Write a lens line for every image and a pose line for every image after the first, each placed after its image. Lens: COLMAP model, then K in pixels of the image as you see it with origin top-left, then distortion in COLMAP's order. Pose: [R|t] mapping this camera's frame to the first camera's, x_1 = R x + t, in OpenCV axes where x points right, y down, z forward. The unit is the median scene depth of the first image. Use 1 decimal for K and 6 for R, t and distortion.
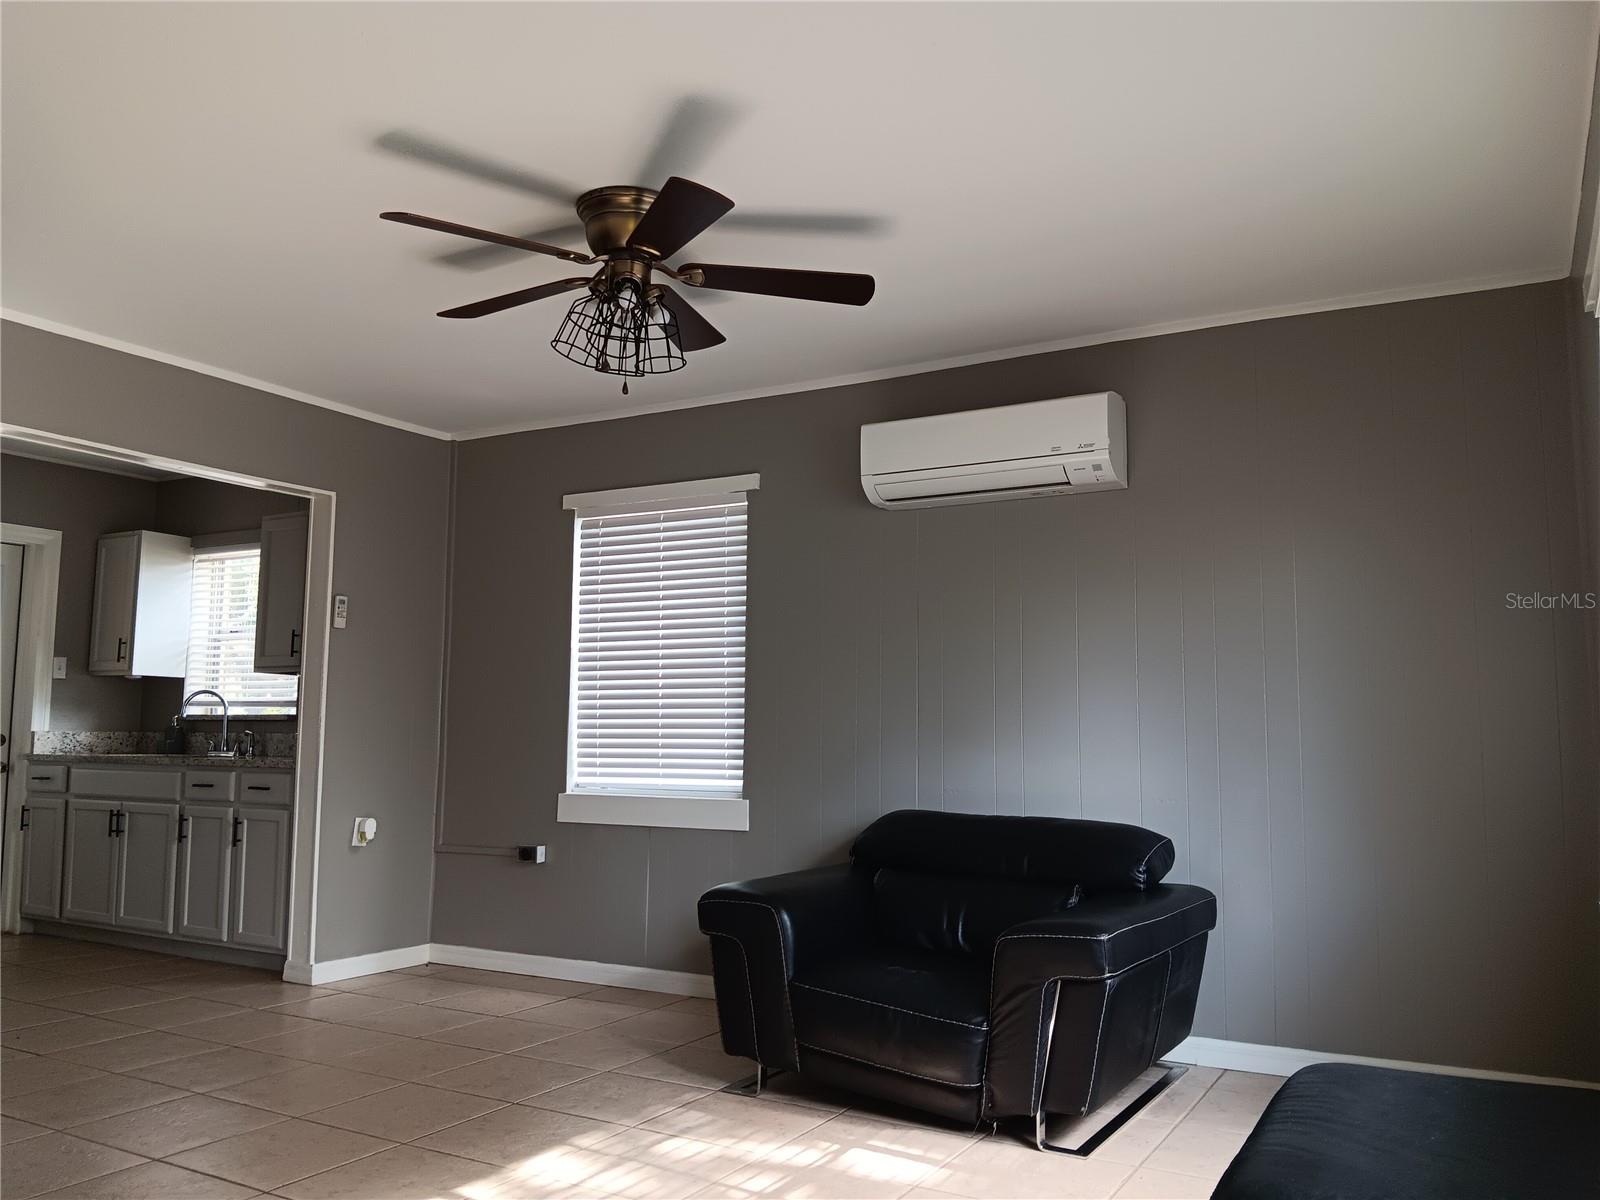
lens RADIAL K [[1245.2, 0, 796.5], [0, 1245.2, 612.6], [0, 0, 1]] dist [0.084628, -0.199055]
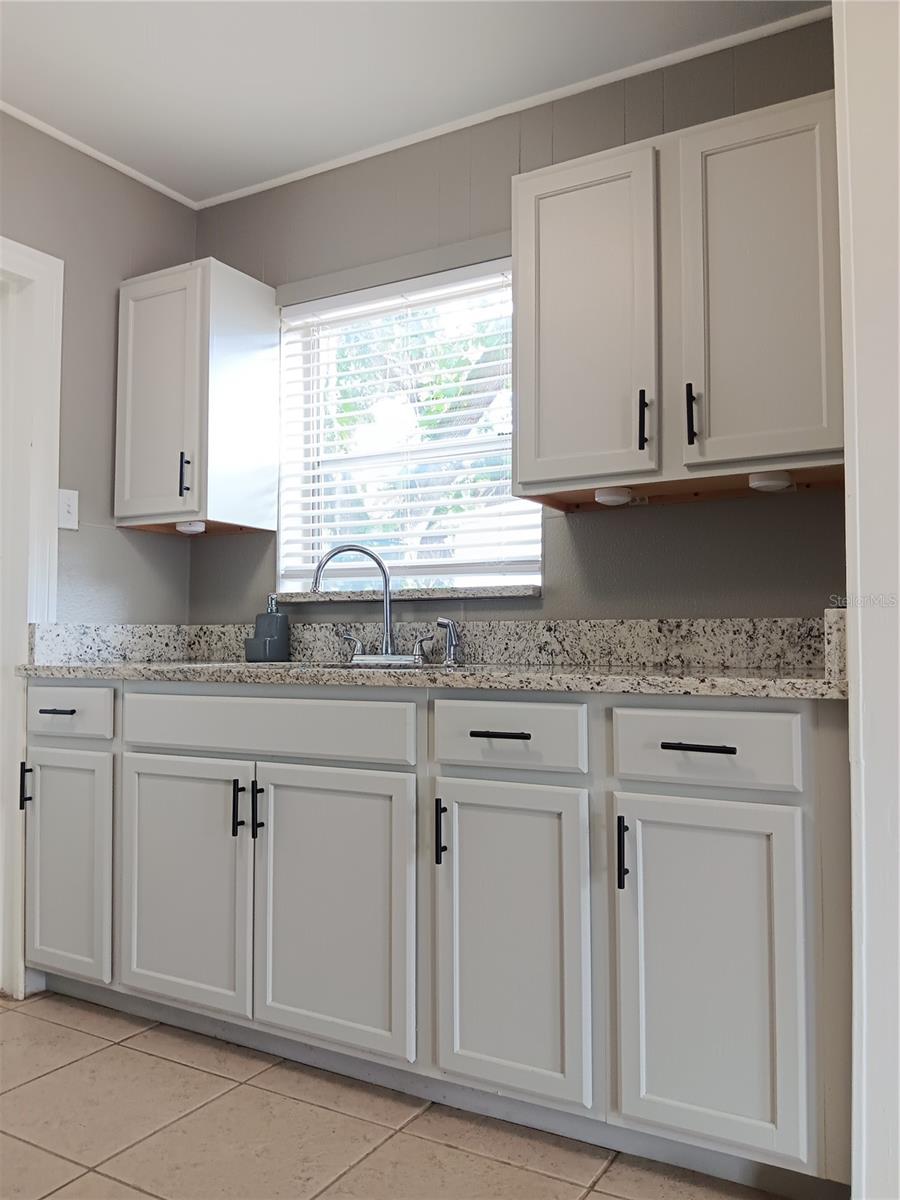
lens RADIAL K [[935.5, 0, 445.8], [0, 935.5, 619.9], [0, 0, 1]] dist [0.094935, -0.288140]
pose [[0.999942, -0.007653, -0.007569, -0.425550], [0.008209, 0.997043, 0.076411, 0.063490], [0.006962, -0.076469, 0.997048, 0.592366]]
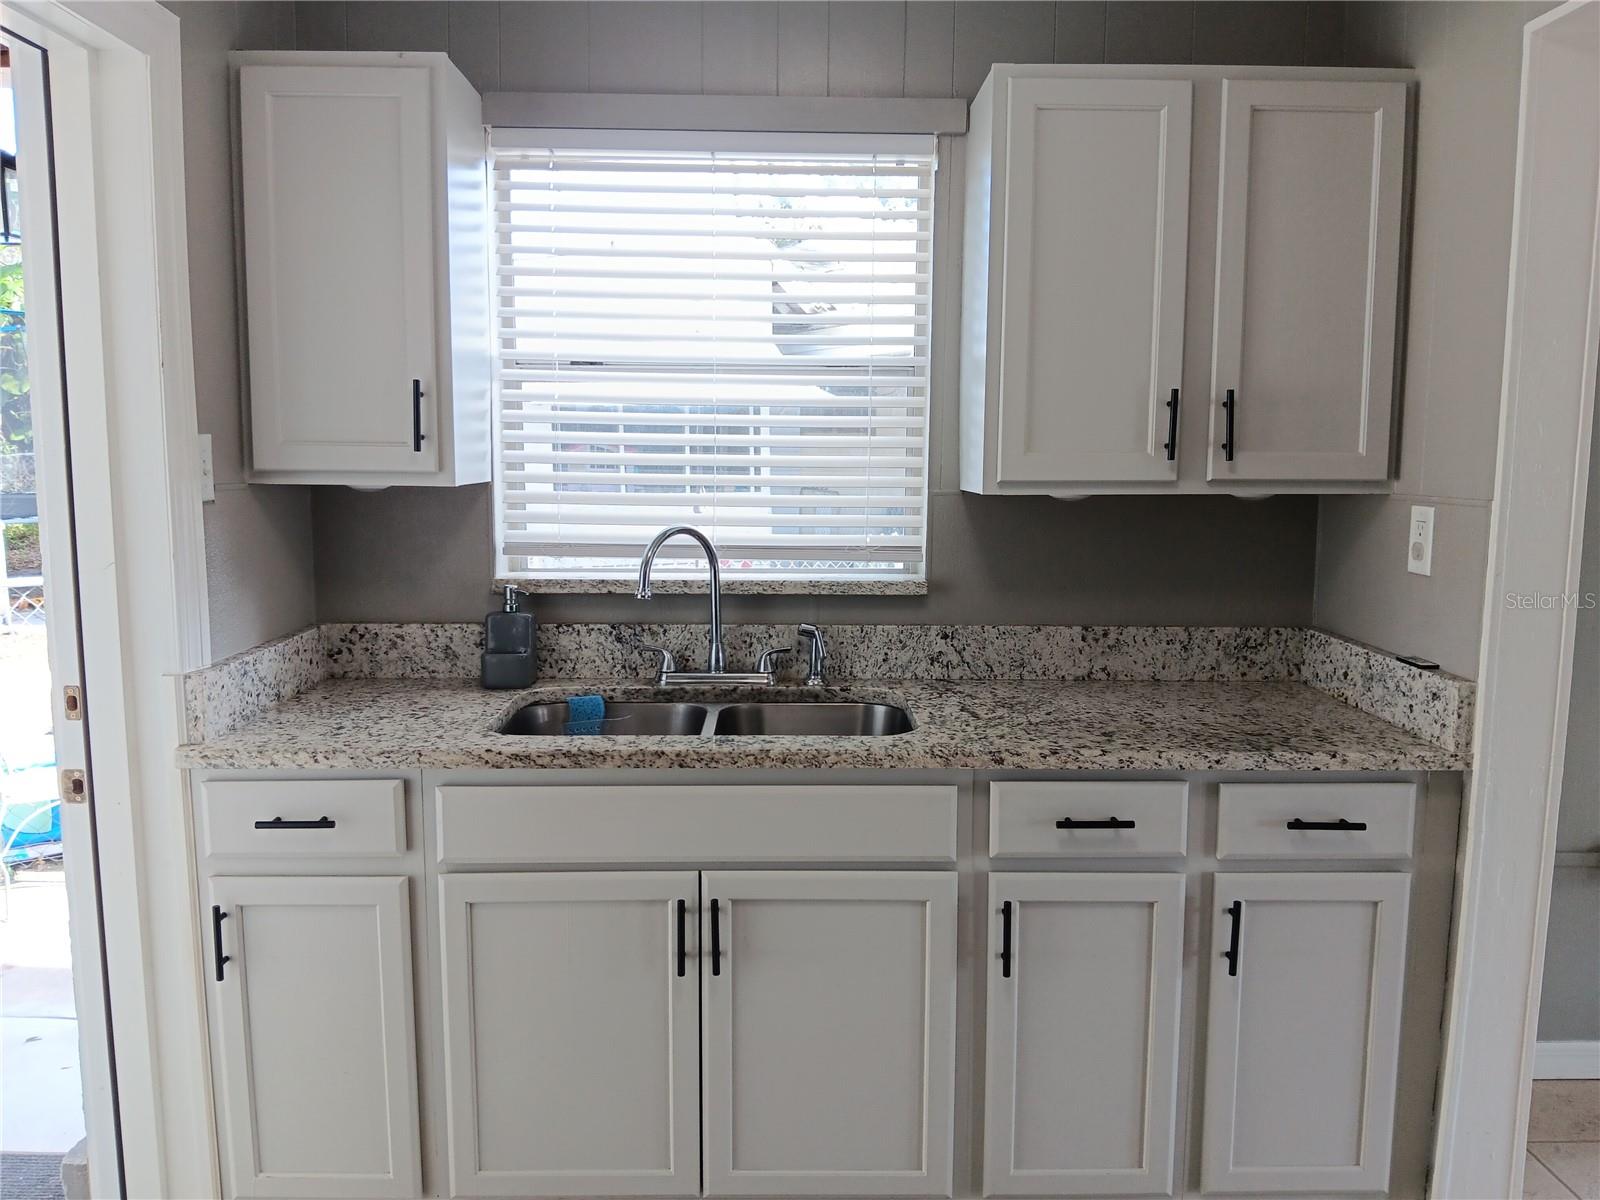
lens RADIAL K [[1263.1, 0, 797.0], [0, 1263.1, 601.3], [0, 0, 1]] dist [0.061594, -0.129957]
pose [[0.859212, -0.066410, 0.507292, -0.635264], [-0.052160, 0.975003, 0.215983, -0.000788], [-0.508954, -0.212035, 0.834270, 0.652642]]
